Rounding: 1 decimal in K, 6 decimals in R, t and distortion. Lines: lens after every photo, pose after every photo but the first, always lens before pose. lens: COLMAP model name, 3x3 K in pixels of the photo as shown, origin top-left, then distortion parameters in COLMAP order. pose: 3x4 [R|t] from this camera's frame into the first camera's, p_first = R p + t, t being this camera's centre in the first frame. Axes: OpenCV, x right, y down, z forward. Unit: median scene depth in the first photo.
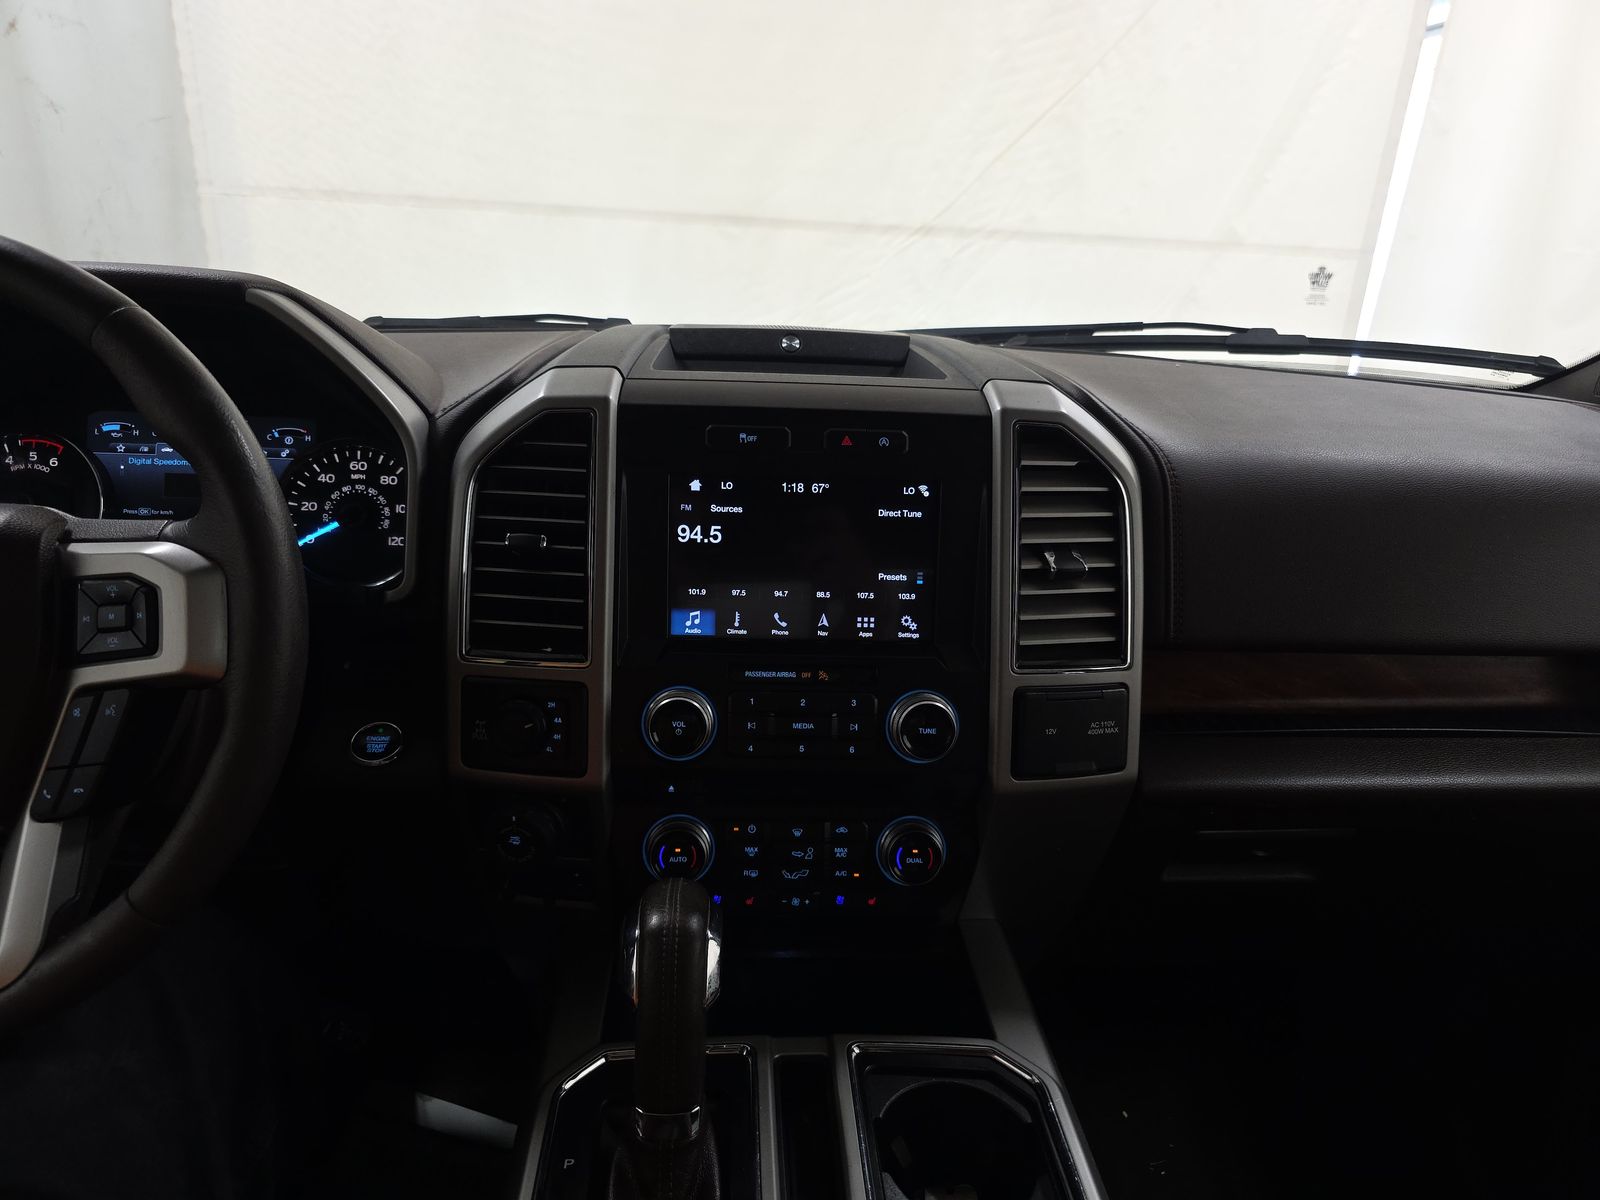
lens RADIAL K [[1075.9, 0, 806.8], [0, 1075.9, 646.2], [0, 0, 1]] dist [0.013515, -0.009213]
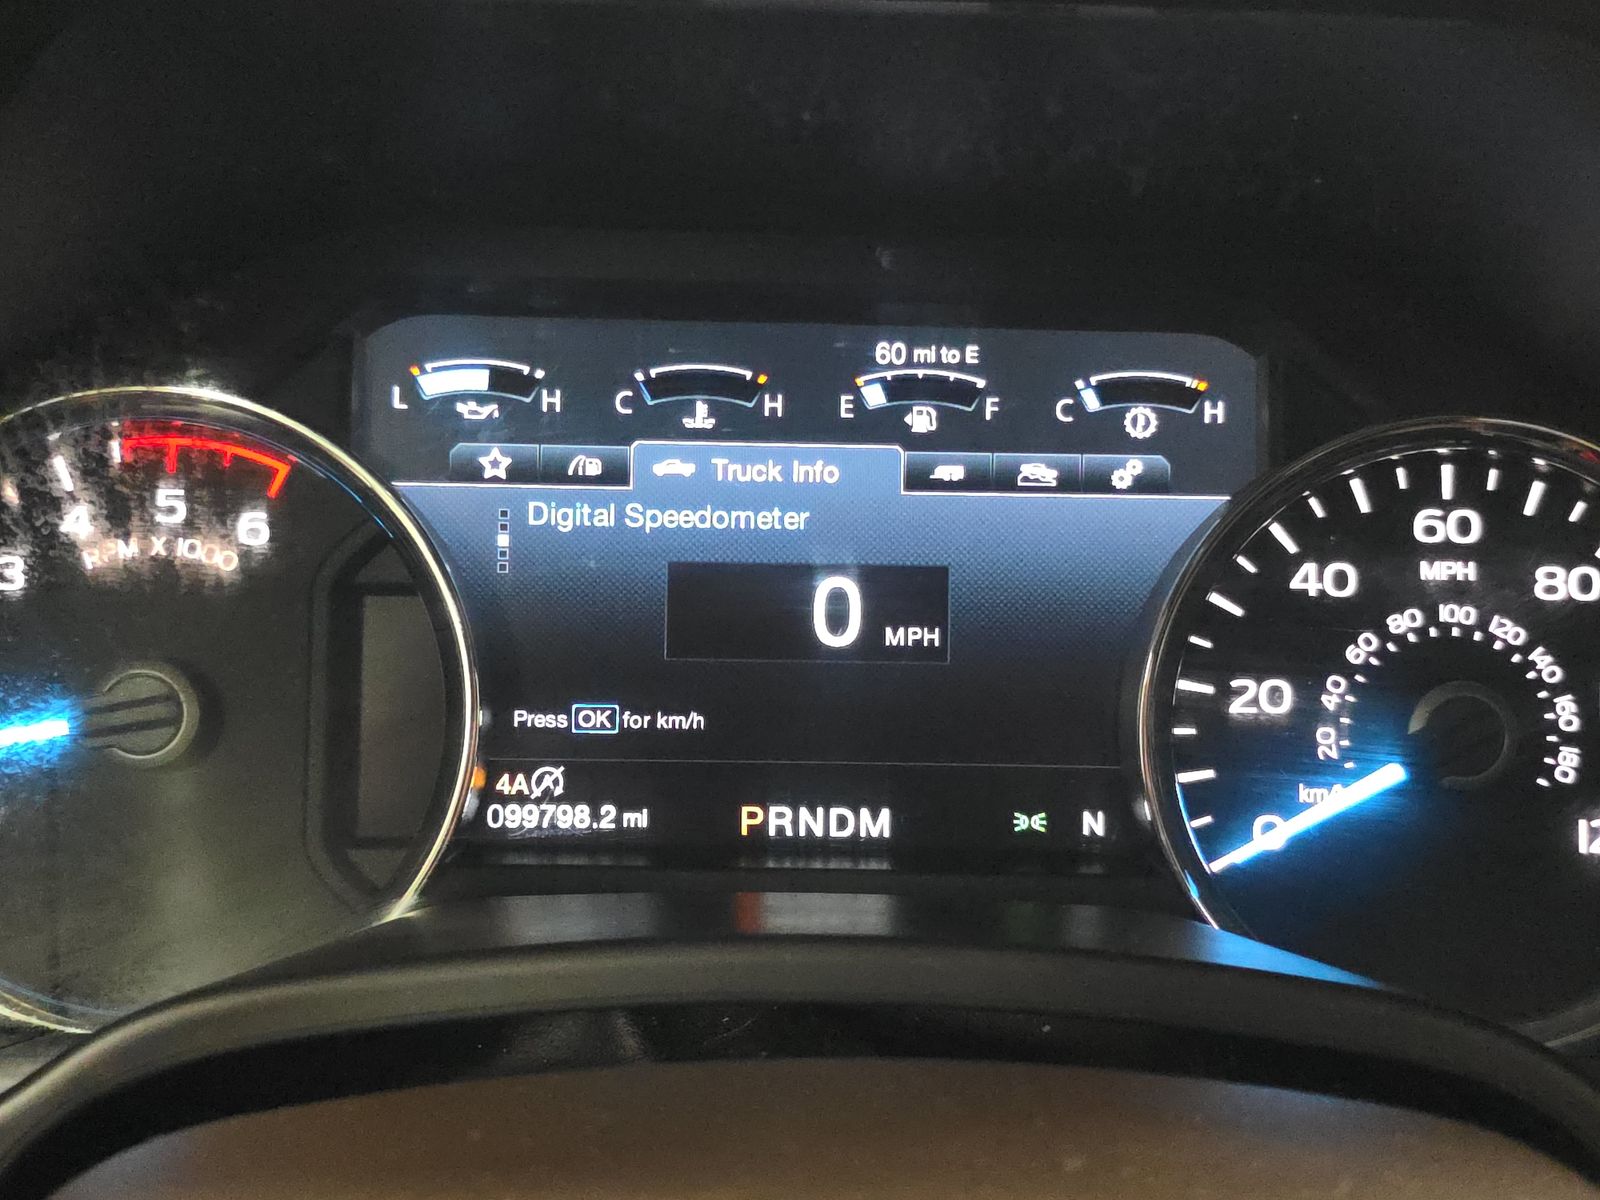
lens RADIAL K [[2133.4, 0, 809.9], [0, 2133.4, 592.1], [0, 0, 1]] dist [0.037089, 0.000000]
pose [[0.998986, -0.003178, -0.044901, -0.540508], [0.002729, 0.999946, -0.010042, -0.148453], [0.044930, 0.009909, 0.998941, 0.511777]]
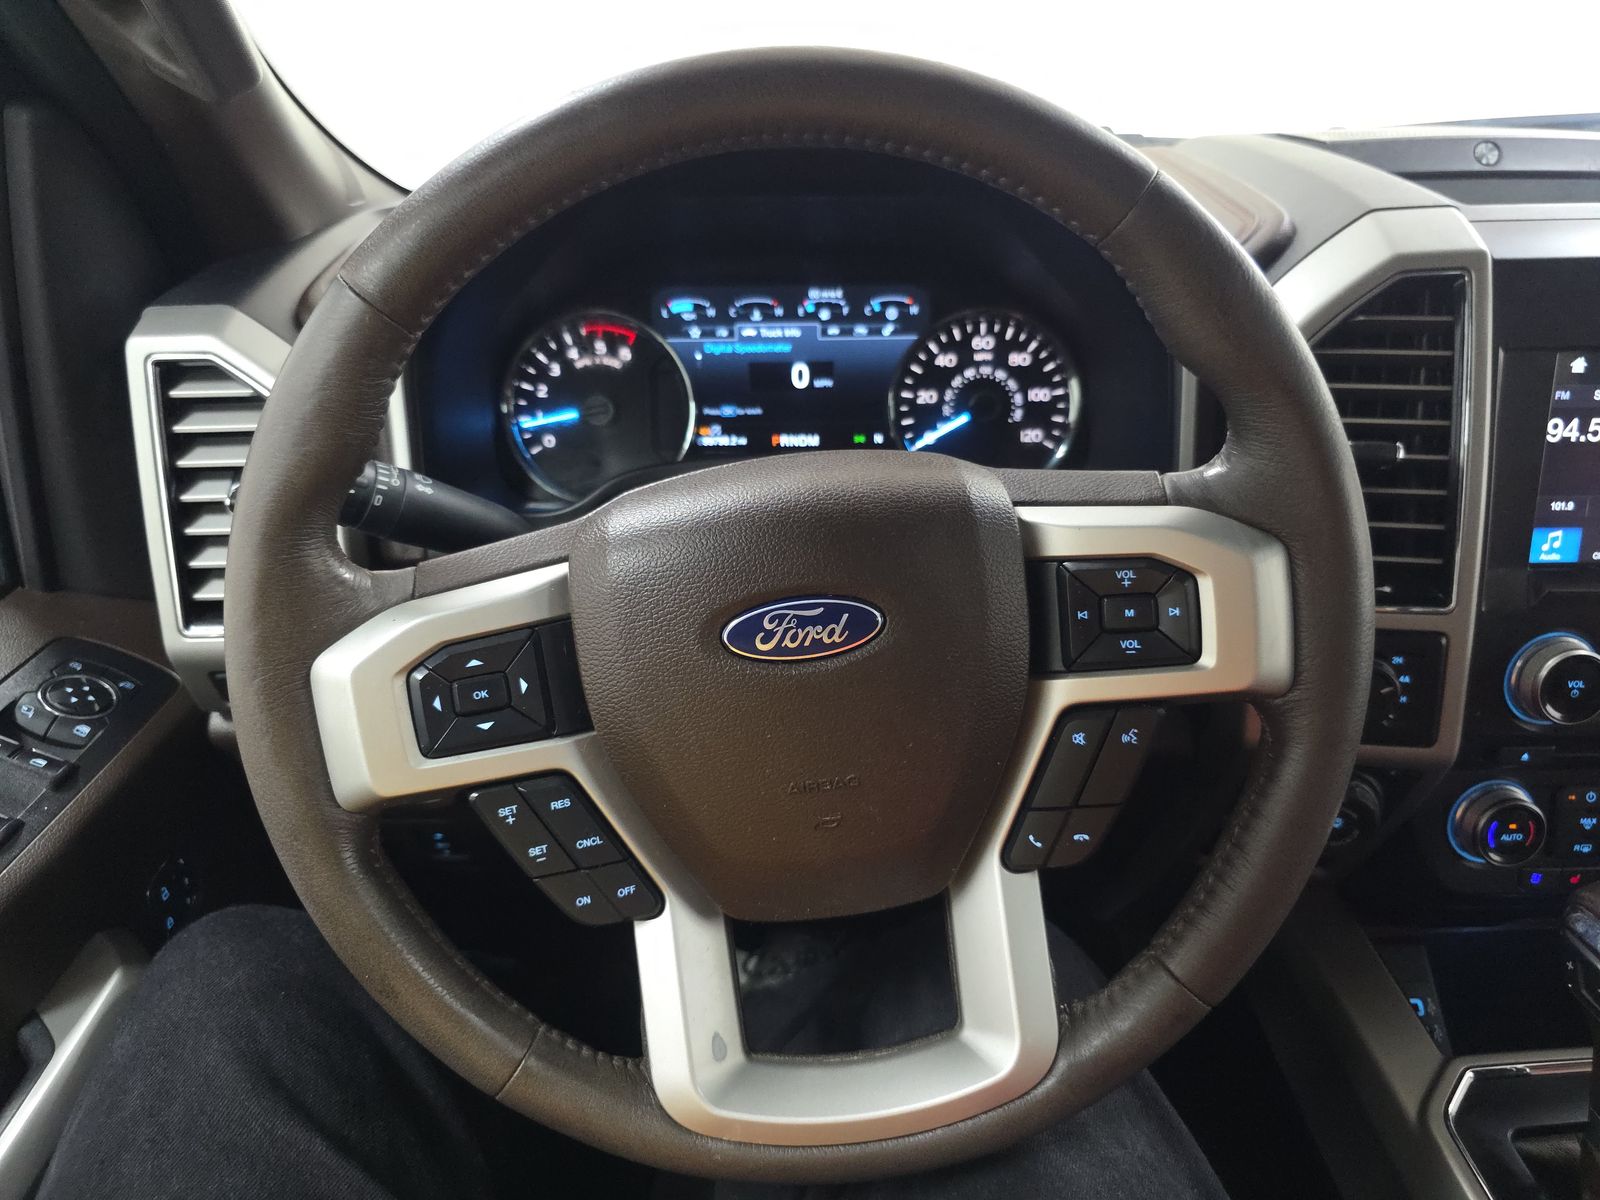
lens RADIAL K [[1075.9, 0, 806.6], [0, 1075.9, 646.2], [0, 0, 1]] dist [0.013515, -0.009213]
pose [[0.997842, -0.021299, -0.062106, -0.504709], [0.031569, 0.985043, 0.169395, -0.084491], [0.057569, -0.170990, 0.983589, 0.158508]]
